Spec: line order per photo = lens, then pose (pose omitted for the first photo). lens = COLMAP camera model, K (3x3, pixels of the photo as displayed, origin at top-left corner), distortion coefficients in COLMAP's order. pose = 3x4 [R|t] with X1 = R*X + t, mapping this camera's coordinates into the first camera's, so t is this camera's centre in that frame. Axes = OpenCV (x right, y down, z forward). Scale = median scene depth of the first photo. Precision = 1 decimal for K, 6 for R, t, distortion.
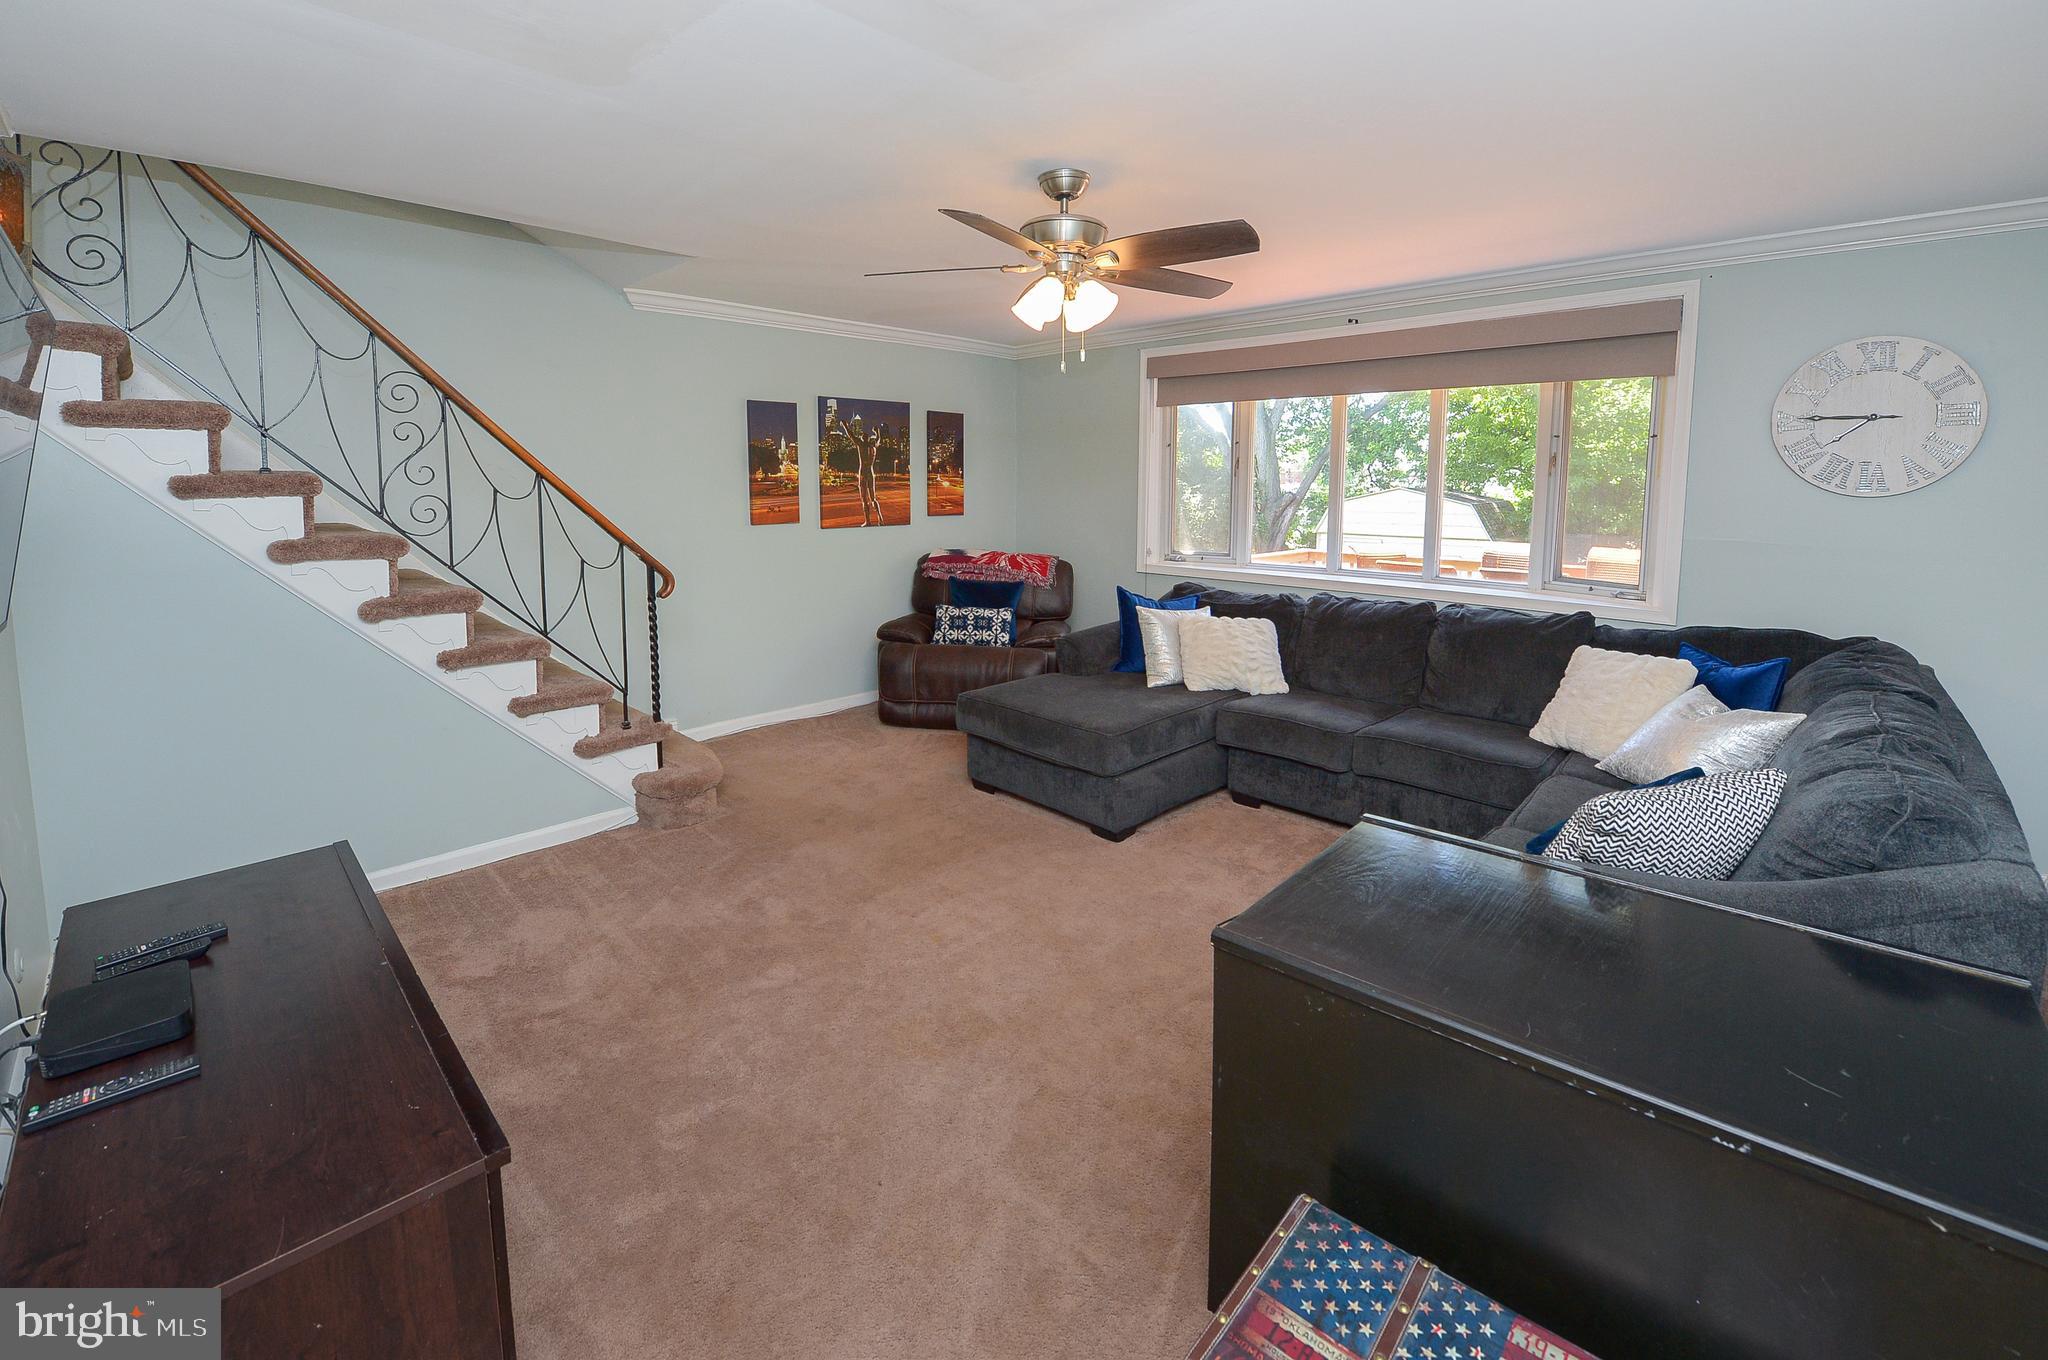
lens RADIAL K [[830.9, 0, 1008.4], [0, 830.9, 701.4], [0, 0, 1]] dist [-0.022625, -0.000353]
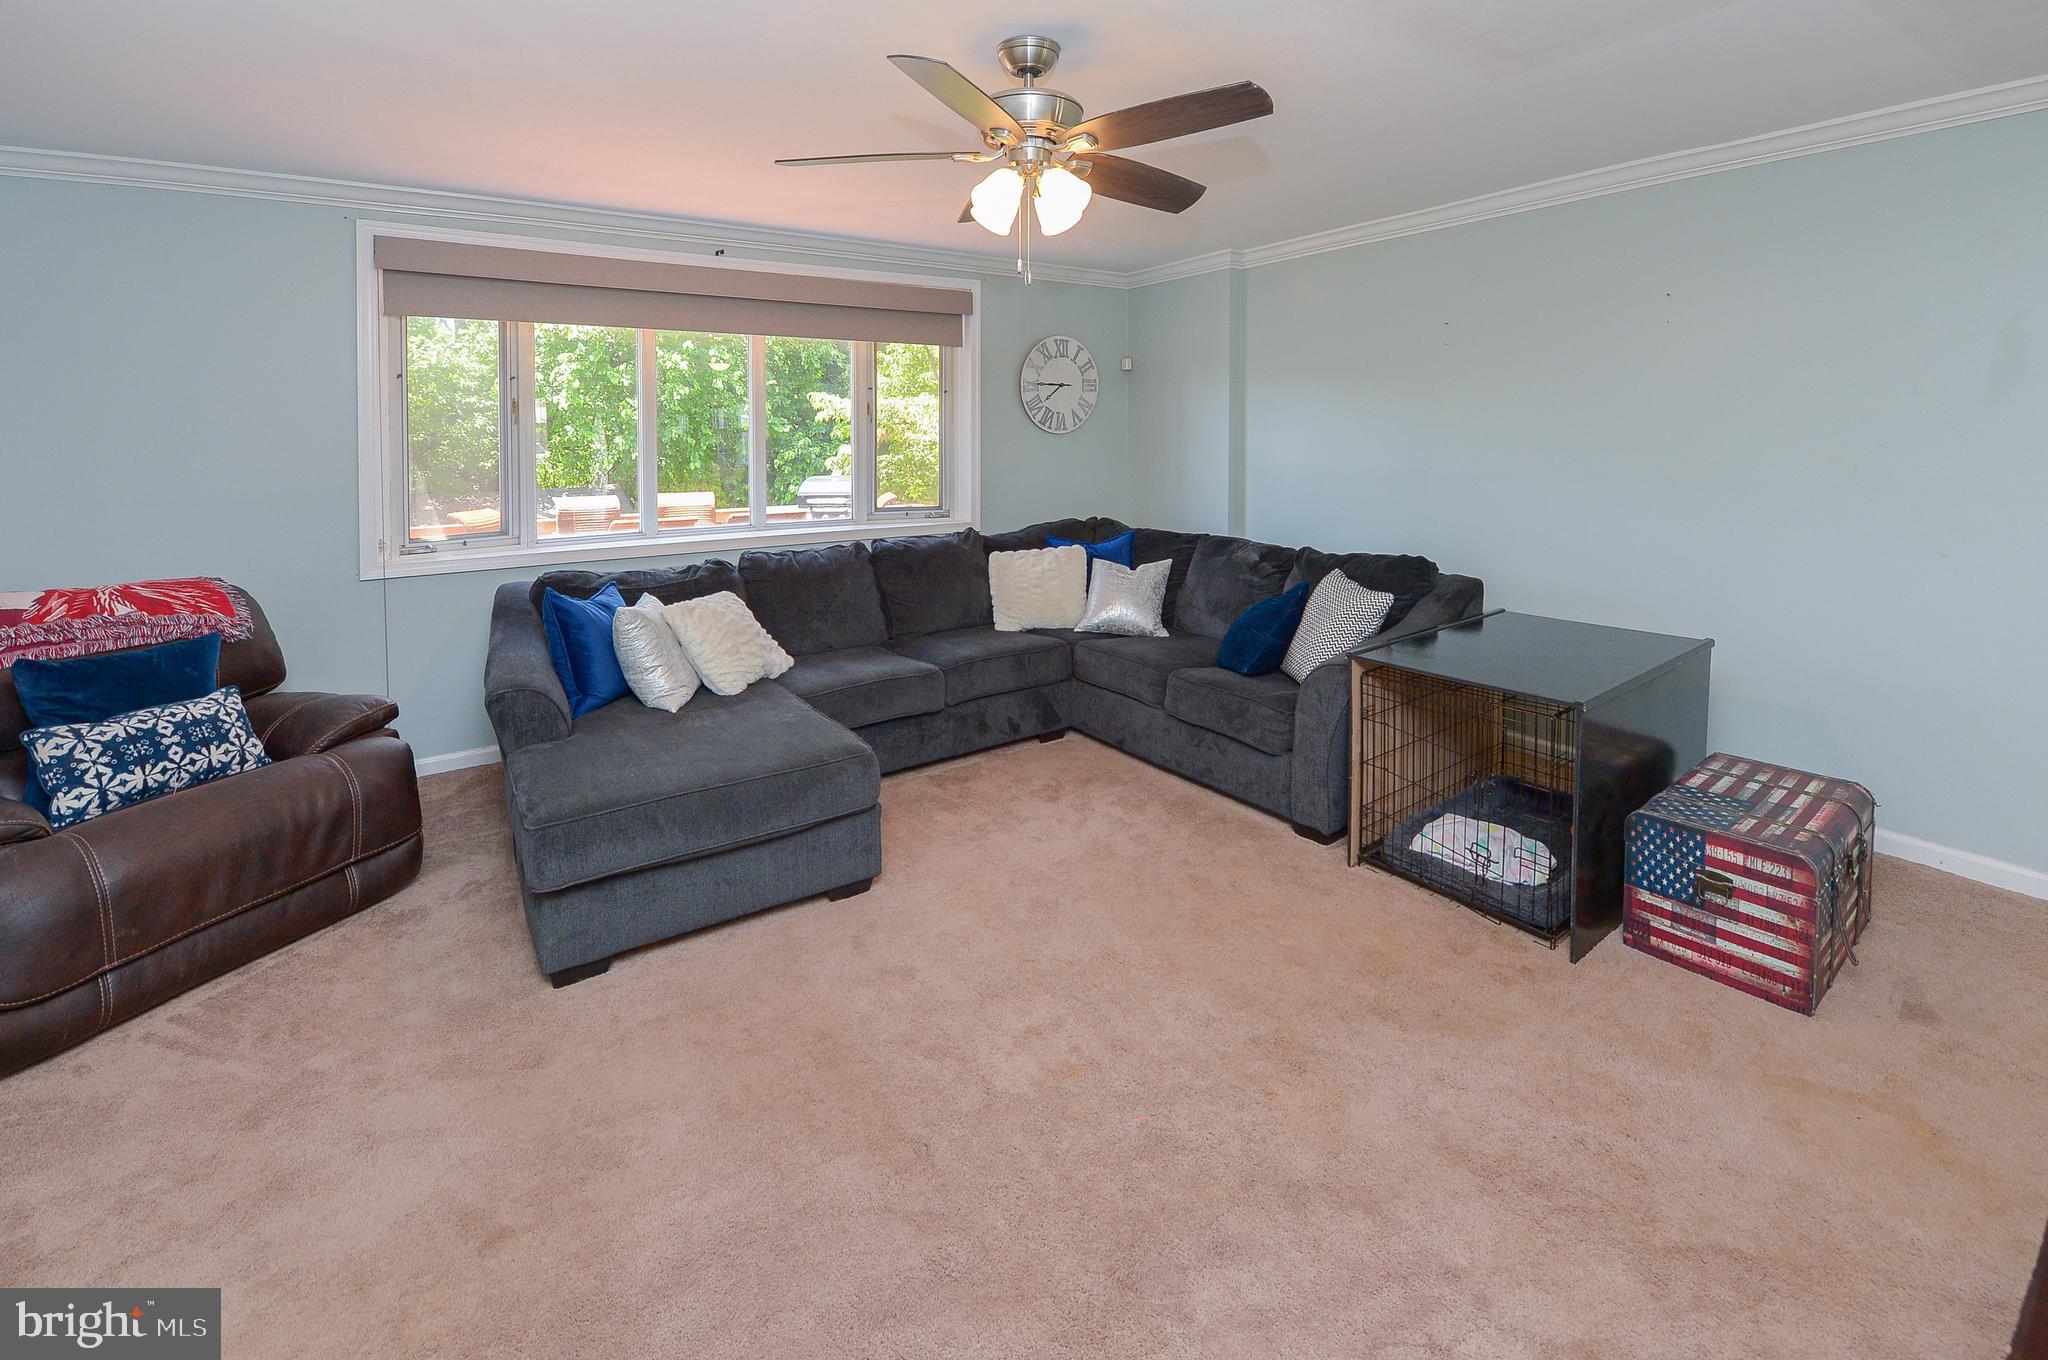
lens RADIAL K [[882.9, 0, 998.7], [0, 882.9, 597.0], [0, 0, 1]] dist [-0.022986, -0.000269]
pose [[0.183156, -0.180494, 0.966373, -0.561605], [0.259587, 0.956992, 0.129542, -0.158629], [-0.948192, 0.227131, 0.222133, 0.630221]]
